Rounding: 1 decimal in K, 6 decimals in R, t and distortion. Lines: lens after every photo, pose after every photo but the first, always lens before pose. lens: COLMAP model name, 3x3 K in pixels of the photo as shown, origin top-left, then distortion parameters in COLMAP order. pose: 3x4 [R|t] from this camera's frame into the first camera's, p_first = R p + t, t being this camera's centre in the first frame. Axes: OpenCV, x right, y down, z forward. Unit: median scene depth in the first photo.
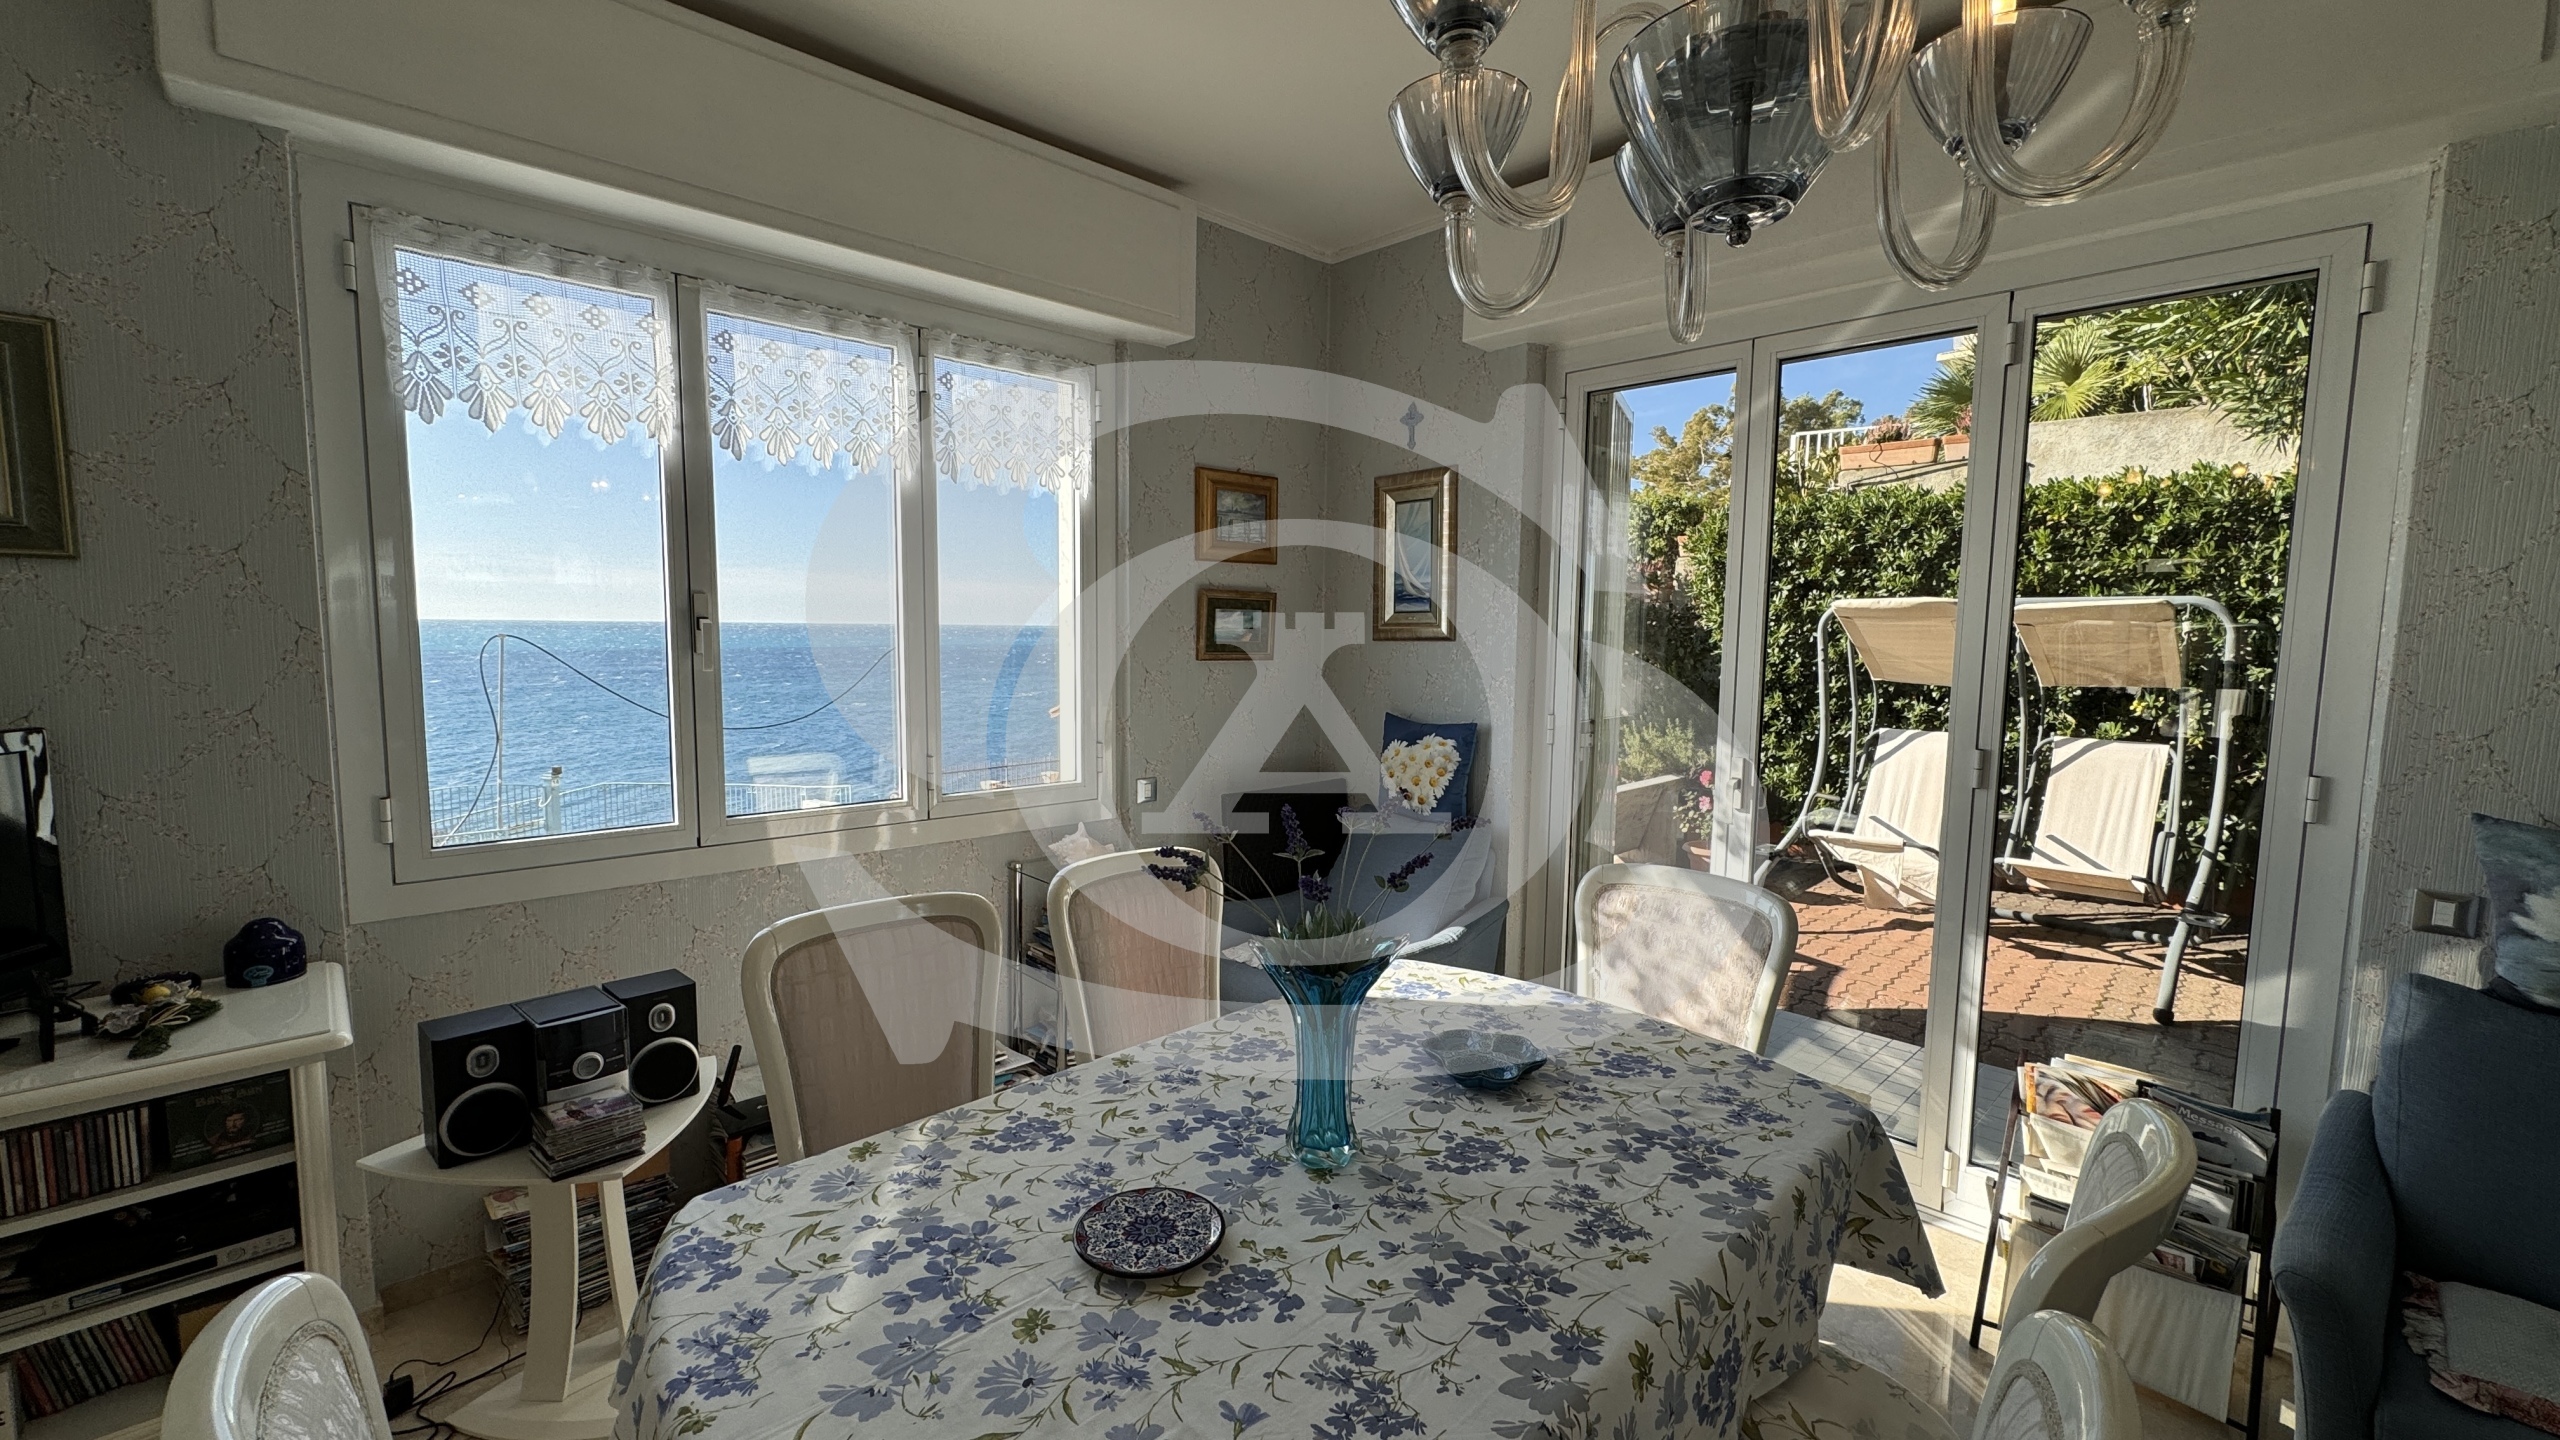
lens RADIAL K [[1016.9, 0, 1278.3], [0, 1016.9, 720.0], [0, 0, 1]] dist [-0.001268, 0.000226]
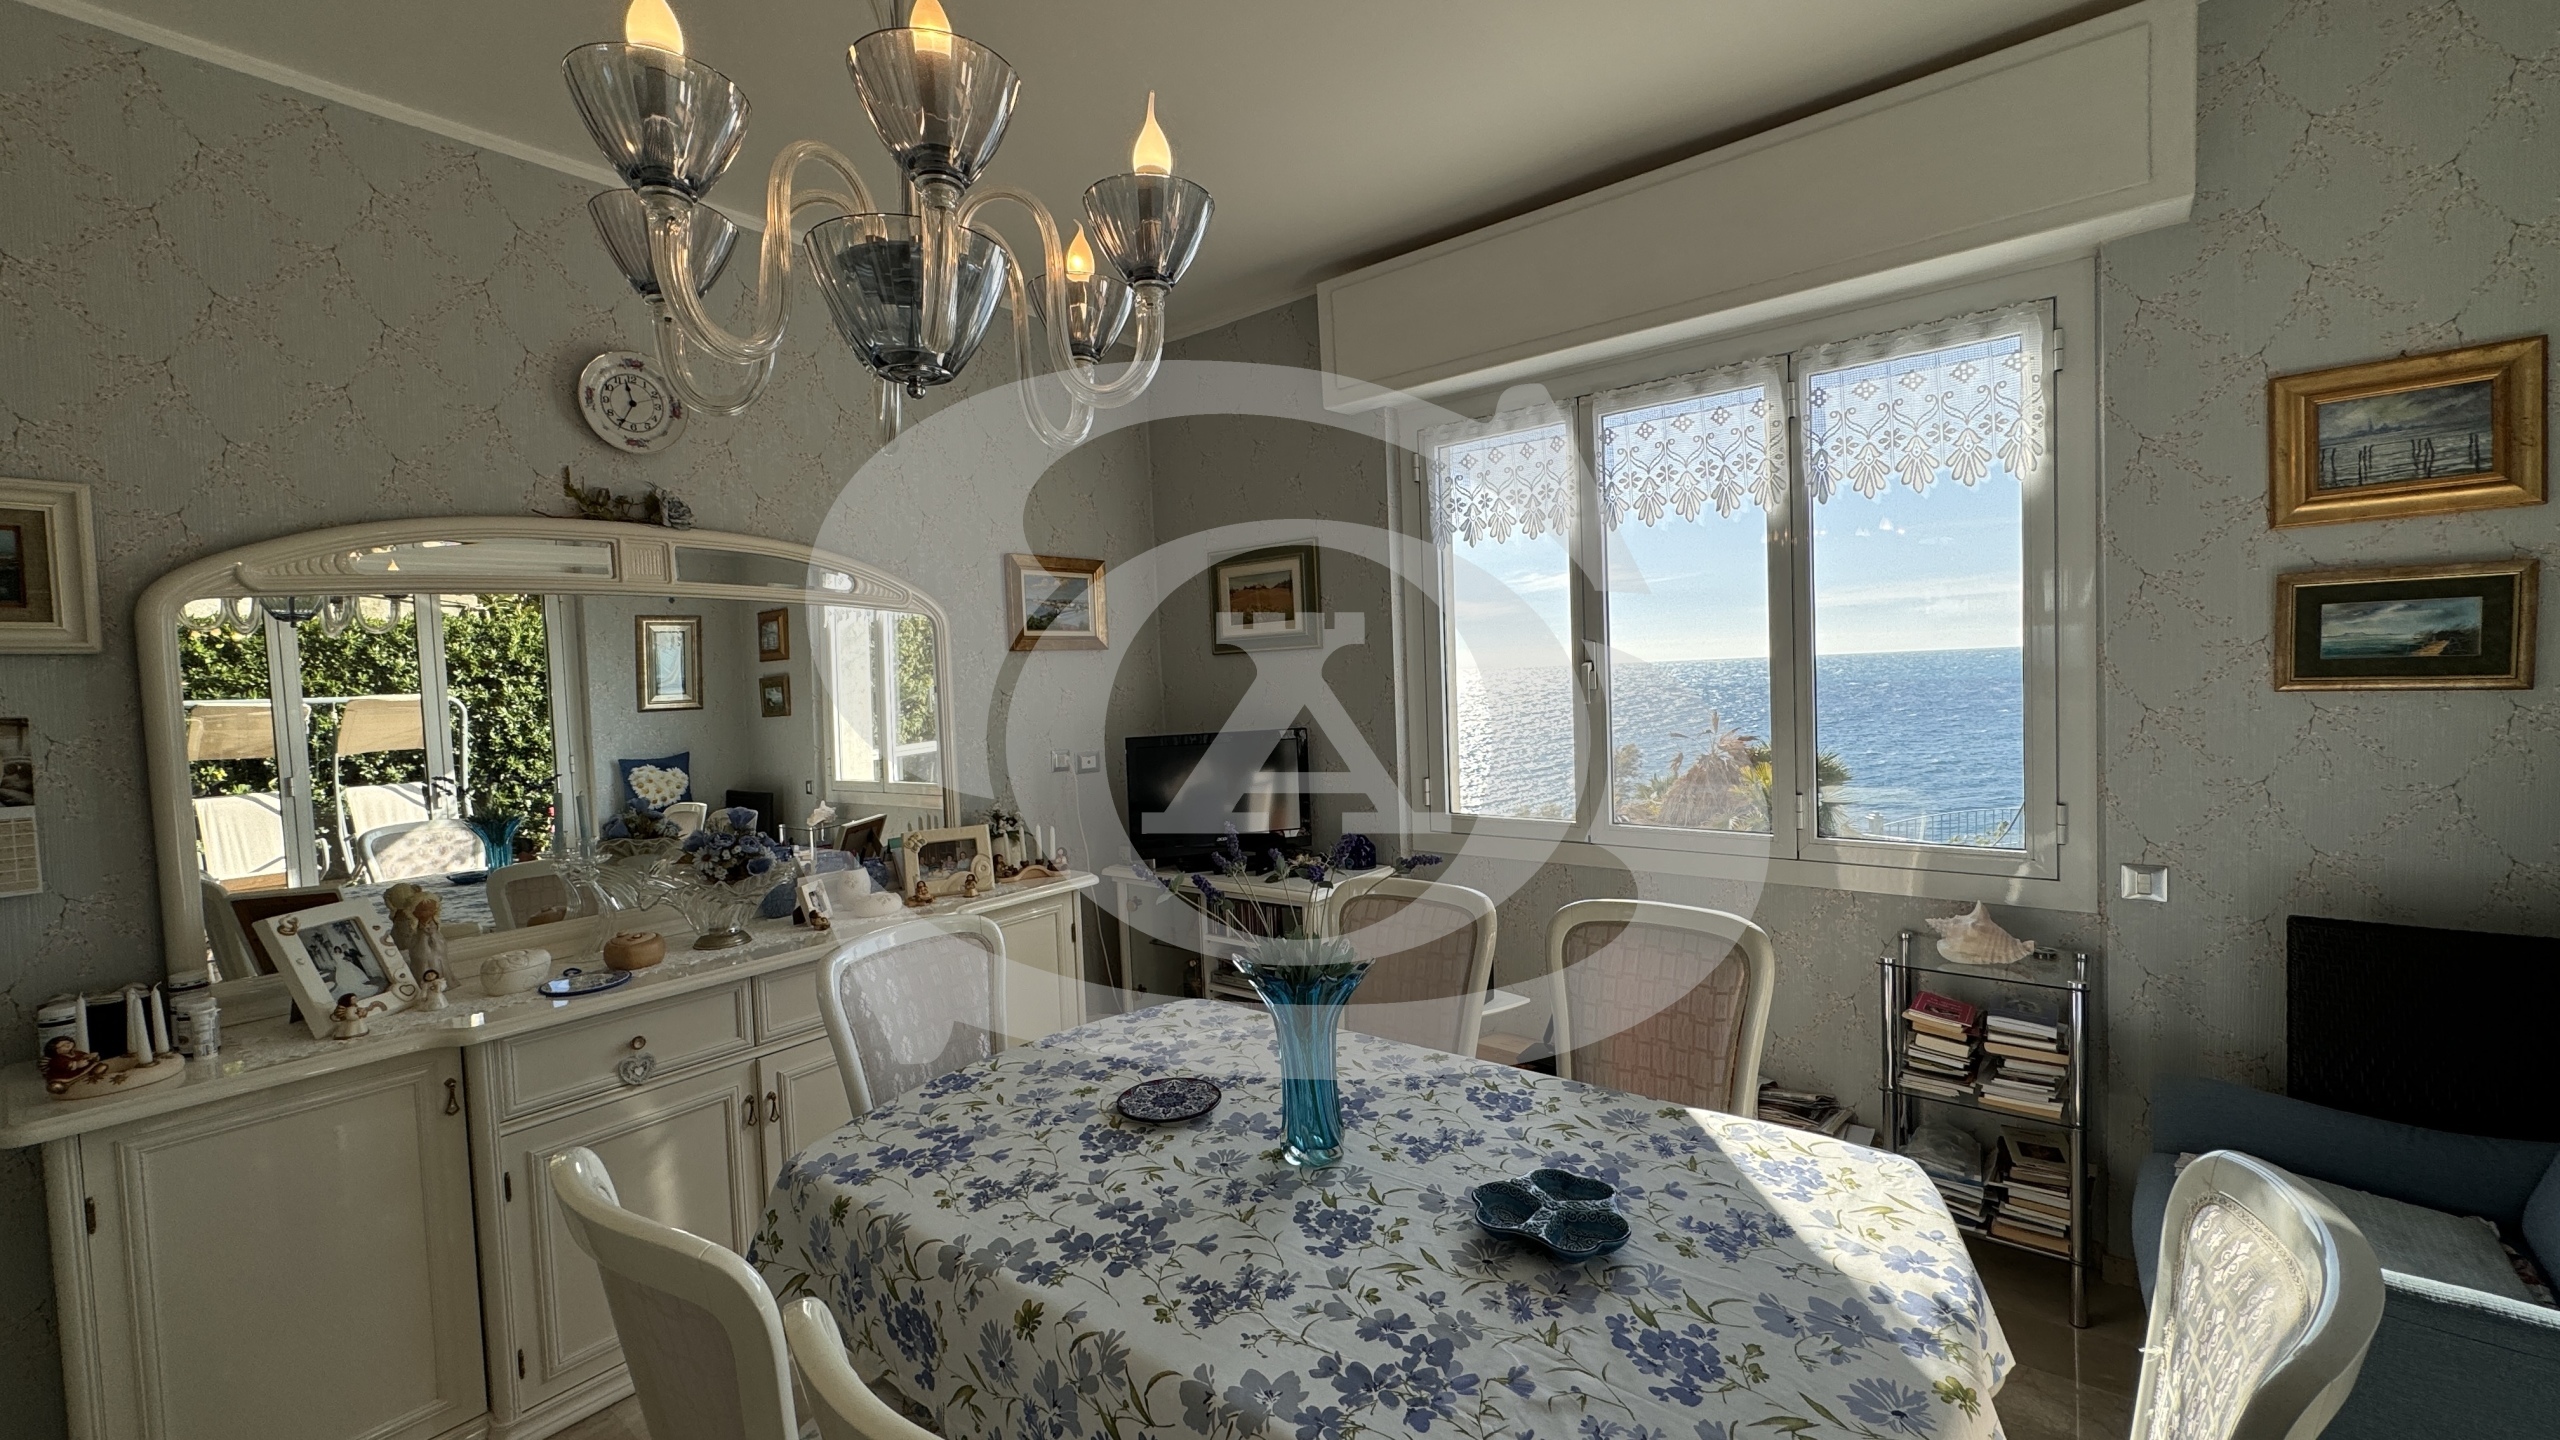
lens RADIAL K [[1016.9, 0, 1279.6], [0, 1016.9, 720.8], [0, 0, 1]] dist [-0.001268, 0.000226]
pose [[0.133436, 0.027220, -0.990684, 0.721136], [-0.047686, 0.998641, 0.021016, -0.040046], [0.989909, 0.044438, 0.134553, 0.516502]]
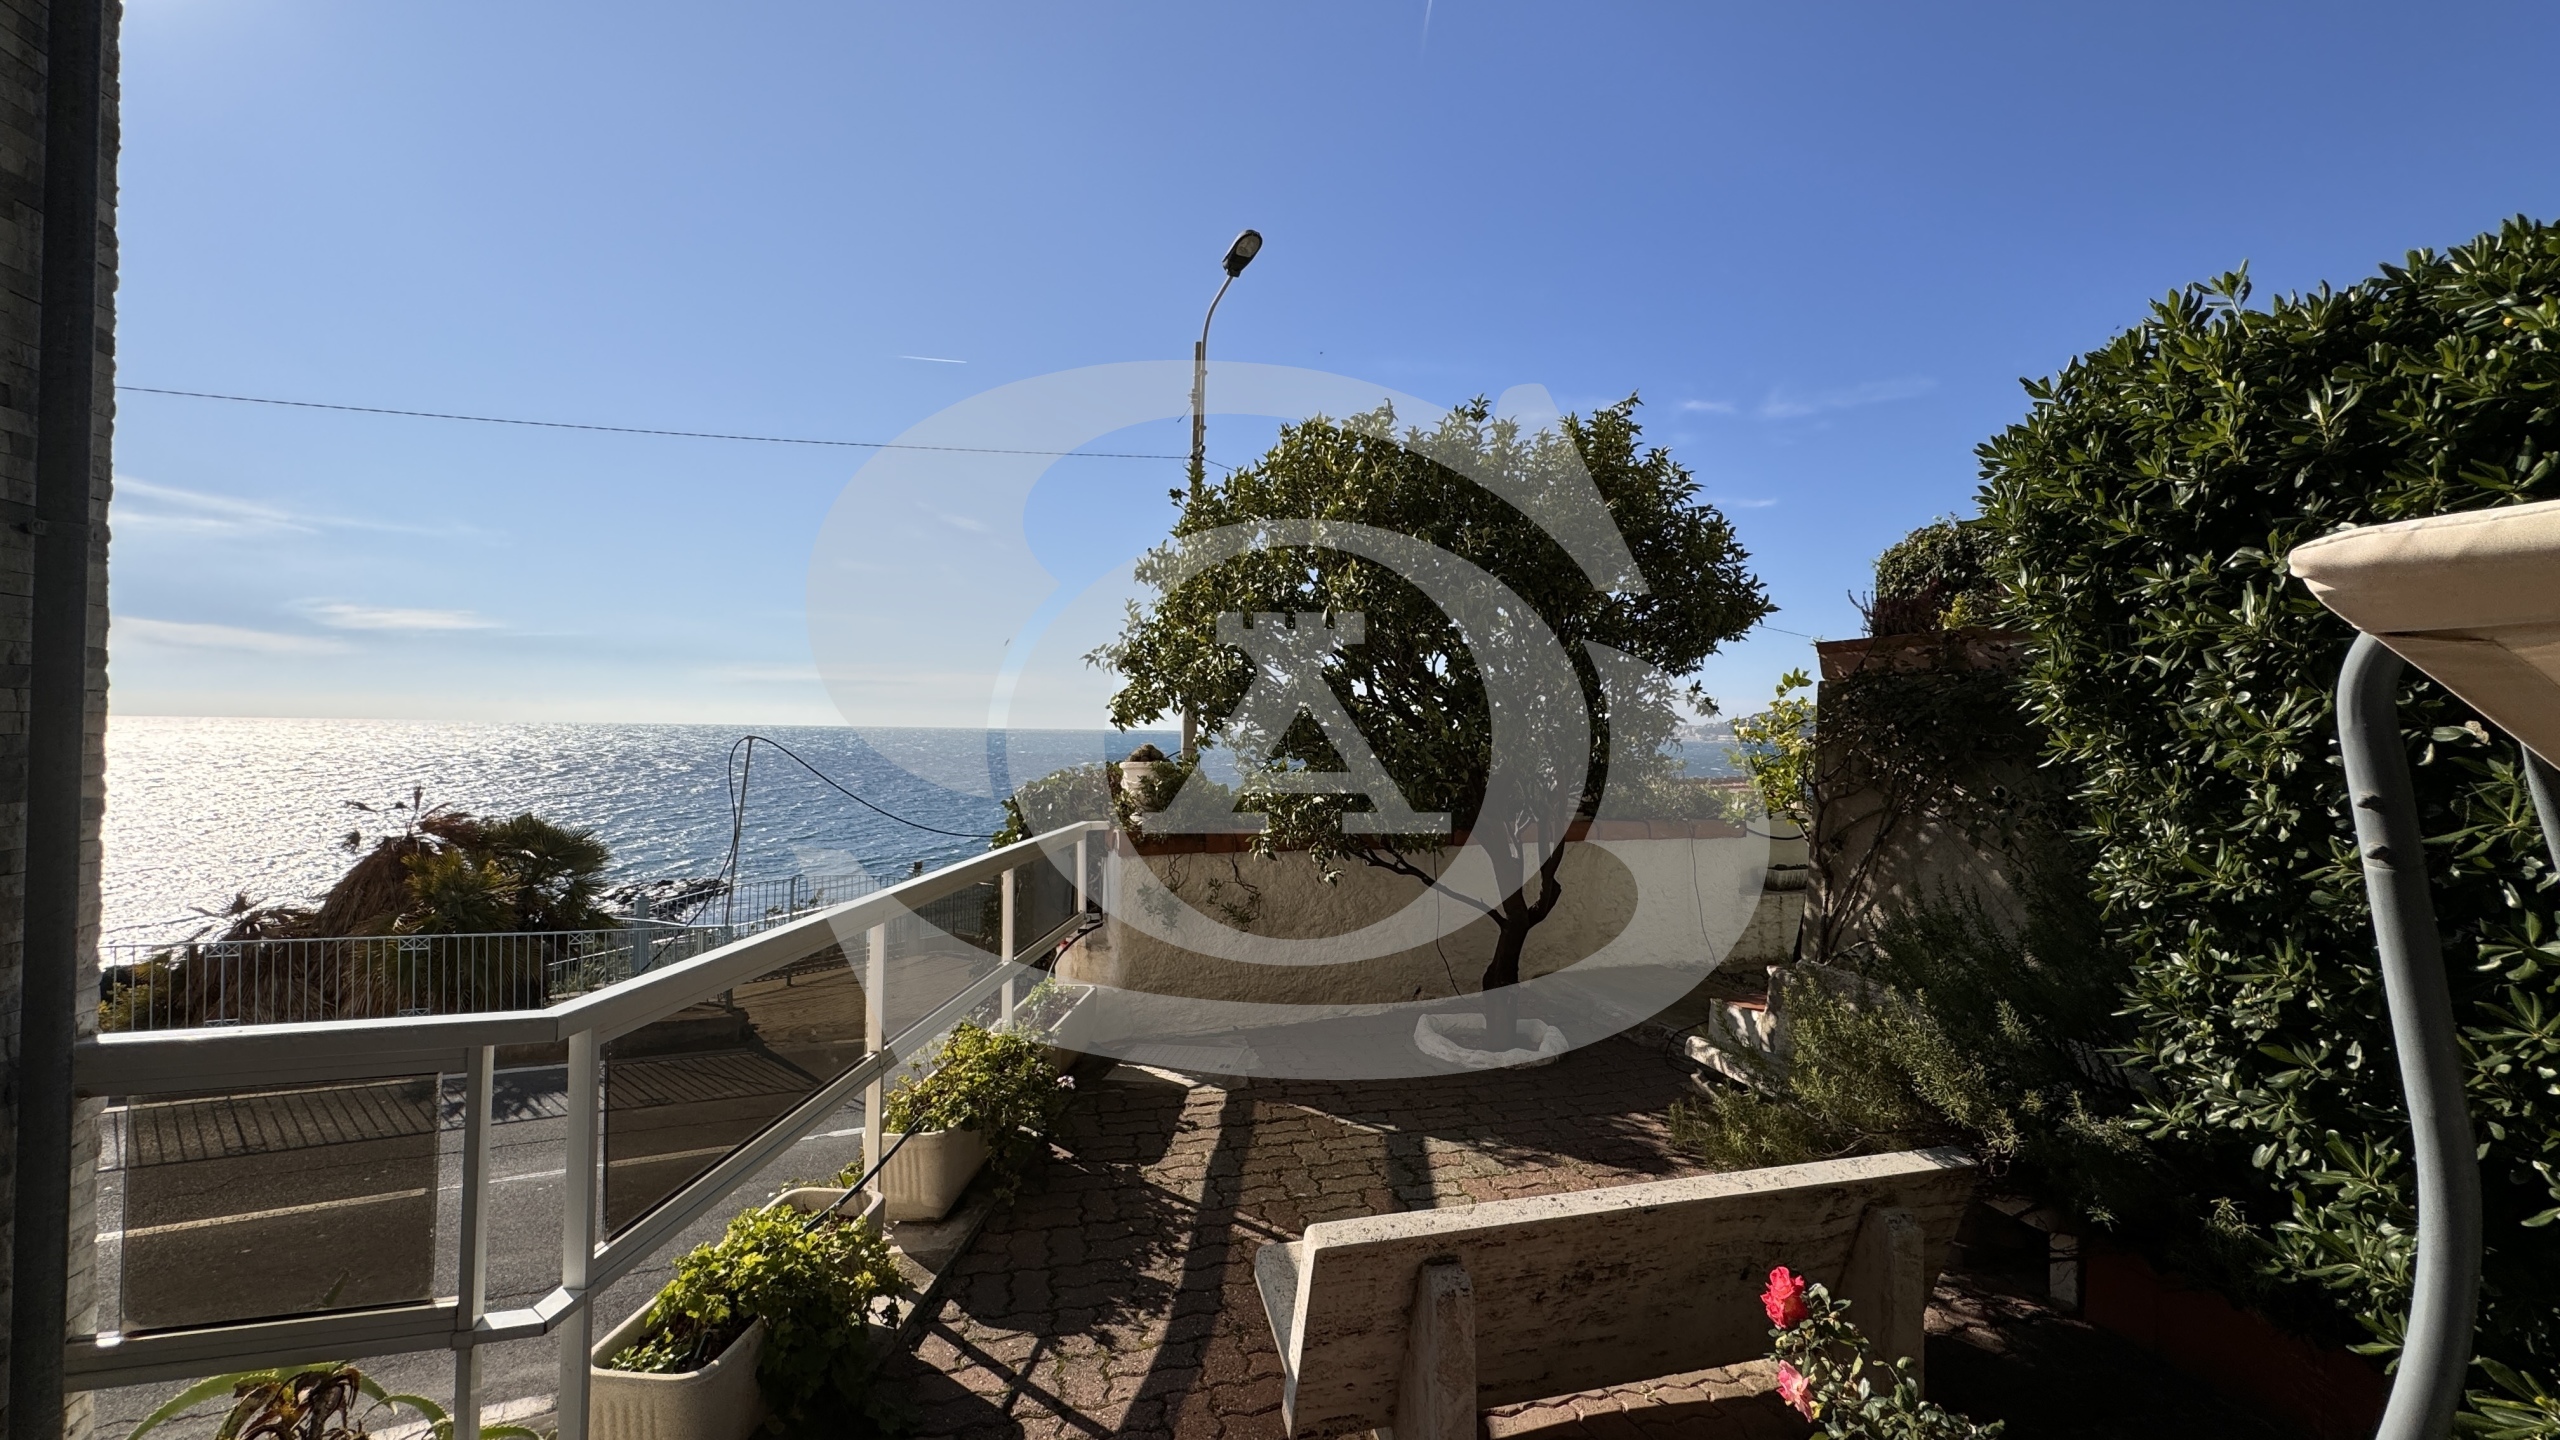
lens RADIAL K [[1016.9, 0, 1285.8], [0, 1016.9, 726.0], [0, 0, 1]] dist [-0.001268, 0.000226]
pose [[0.868126, -0.015628, -0.496098, 1.157383], [-0.038295, 0.994416, -0.098339, -0.141981], [0.494865, 0.104369, 0.862679, 1.835342]]
